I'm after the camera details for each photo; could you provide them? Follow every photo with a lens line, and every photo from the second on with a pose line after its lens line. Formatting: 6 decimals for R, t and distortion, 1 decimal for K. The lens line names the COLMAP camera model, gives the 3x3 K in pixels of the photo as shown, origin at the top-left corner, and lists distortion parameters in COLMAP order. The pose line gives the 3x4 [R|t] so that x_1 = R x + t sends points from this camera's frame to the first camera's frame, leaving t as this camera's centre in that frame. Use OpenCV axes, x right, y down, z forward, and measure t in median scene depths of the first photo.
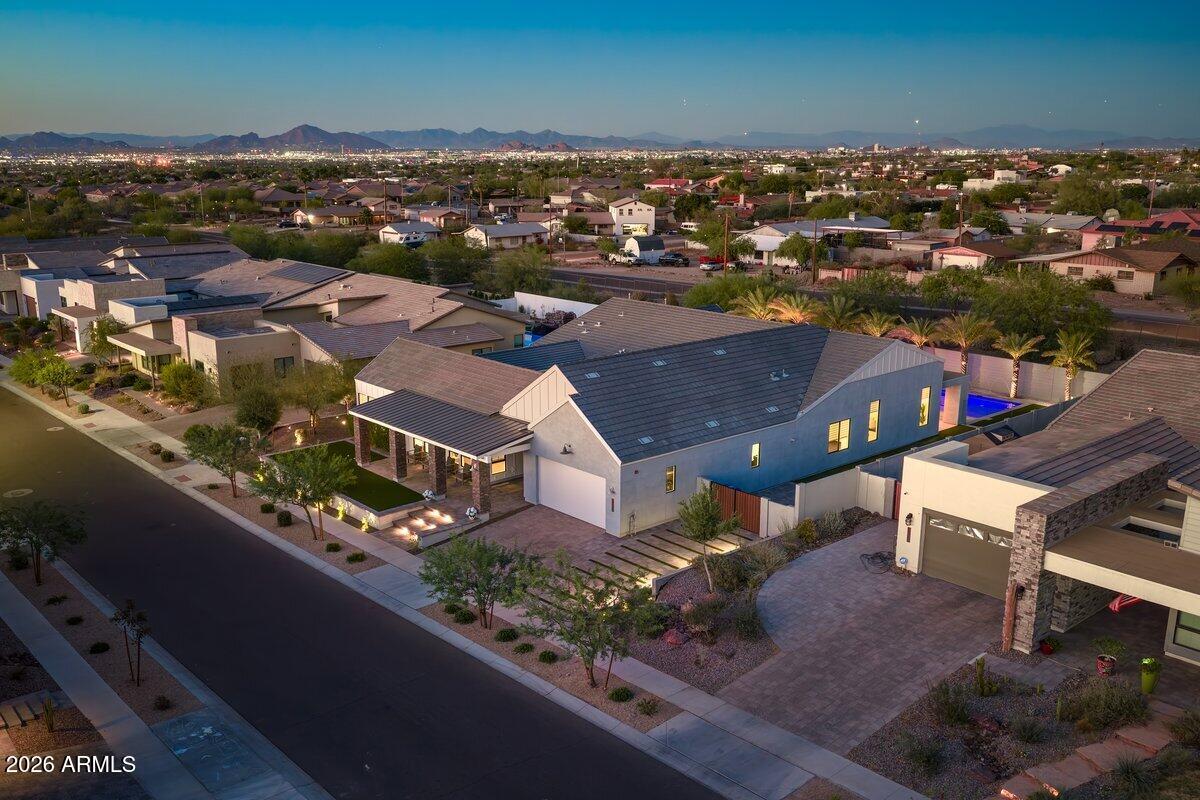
lens RADIAL K [[1041.4, 0, 600.0], [0, 1041.4, 400.0], [0, 0, 1]] dist [-0.001820, -0.001660]
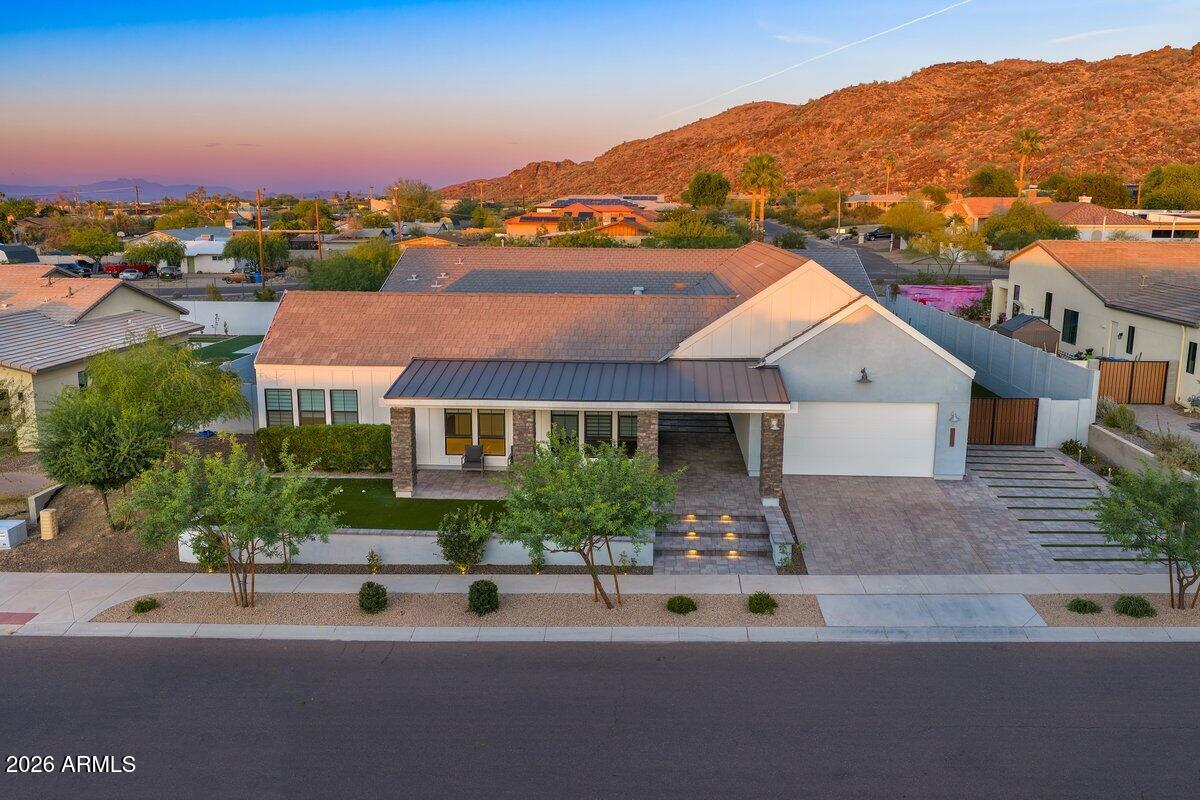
lens RADIAL K [[1004.4, 0, 600.0], [0, 1004.4, 400.0], [0, 0, 1]] dist [-0.003588, 0.000010]
pose [[0.707838, -0.131499, 0.694027, -0.615430], [0.159889, 0.986845, 0.023910, 0.020114], [-0.688042, 0.094043, 0.719552, 0.645839]]
